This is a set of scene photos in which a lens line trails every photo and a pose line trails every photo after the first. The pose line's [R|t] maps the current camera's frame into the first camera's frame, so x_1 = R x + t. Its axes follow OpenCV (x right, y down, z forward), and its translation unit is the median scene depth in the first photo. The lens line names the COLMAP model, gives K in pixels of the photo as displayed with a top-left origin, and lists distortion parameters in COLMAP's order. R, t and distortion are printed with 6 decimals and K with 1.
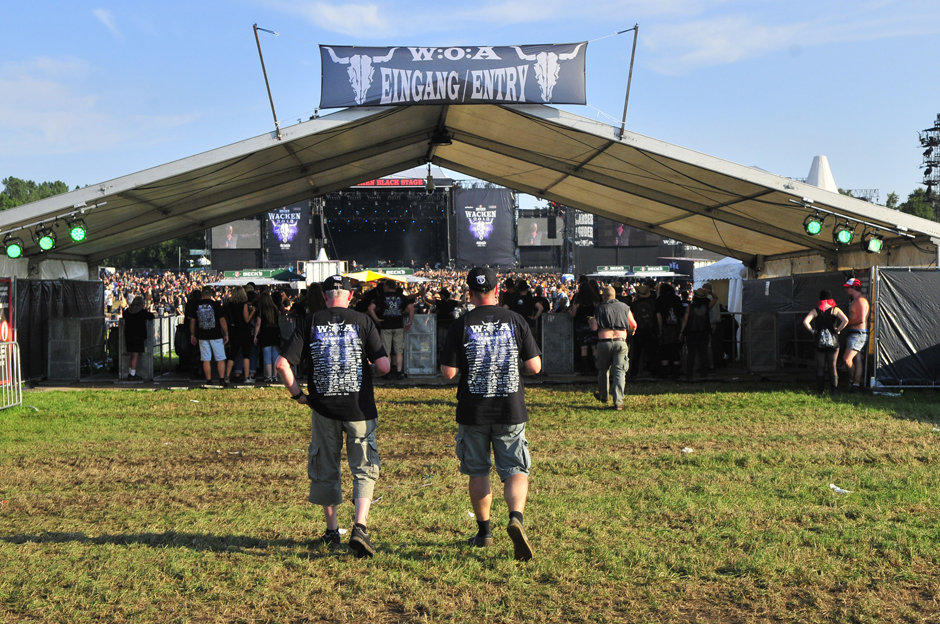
lens RADIAL K [[1301.2, 0, 466.9], [0, 1301.2, 312.9], [0, 0, 1]] dist [0.107000, 0.000000]
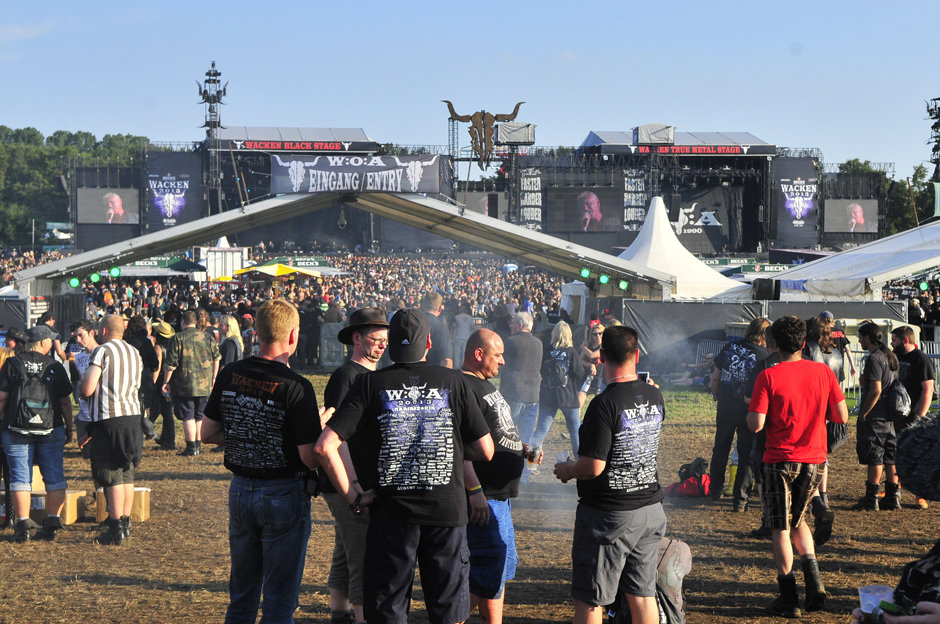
lens RADIAL K [[1782.1, 0, 472.1], [0, 1782.1, 306.3], [0, 0, 1]] dist [0.215104, 0.000000]
pose [[0.999117, 0.013067, 0.039927, 0.006290], [-0.013147, 0.999912, 0.001735, -0.003807], [-0.039900, -0.002258, 0.999201, -0.157705]]
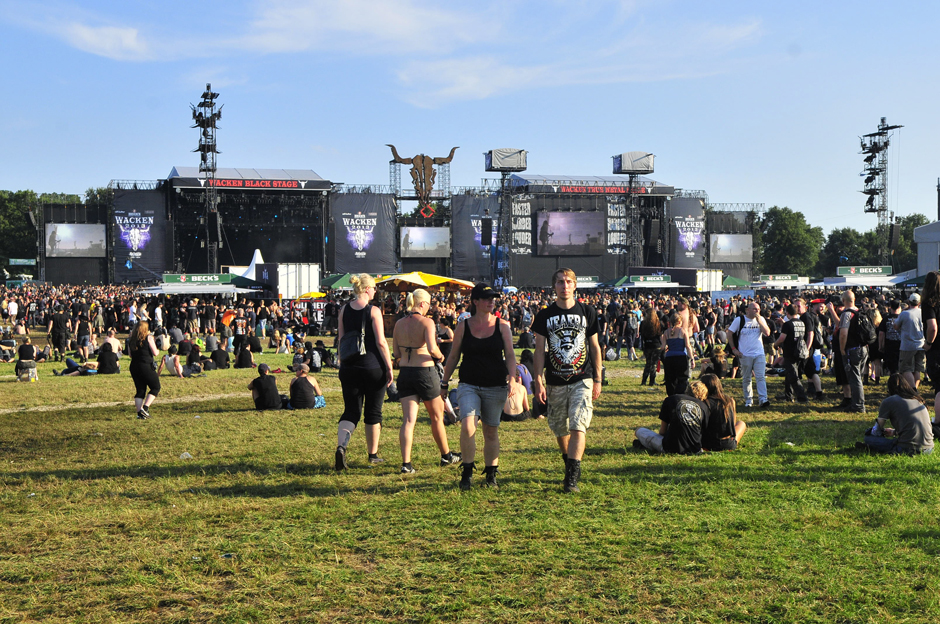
lens RADIAL K [[1239.0, 0, 468.3], [0, 1239.0, 316.5], [0, 0, 1]] dist [0.094317, 0.000000]
pose [[0.982010, 0.000352, 0.188828, -0.102055], [0.001980, 0.999924, -0.012161, 0.000198], [-0.188818, 0.012316, 0.981935, 0.190977]]
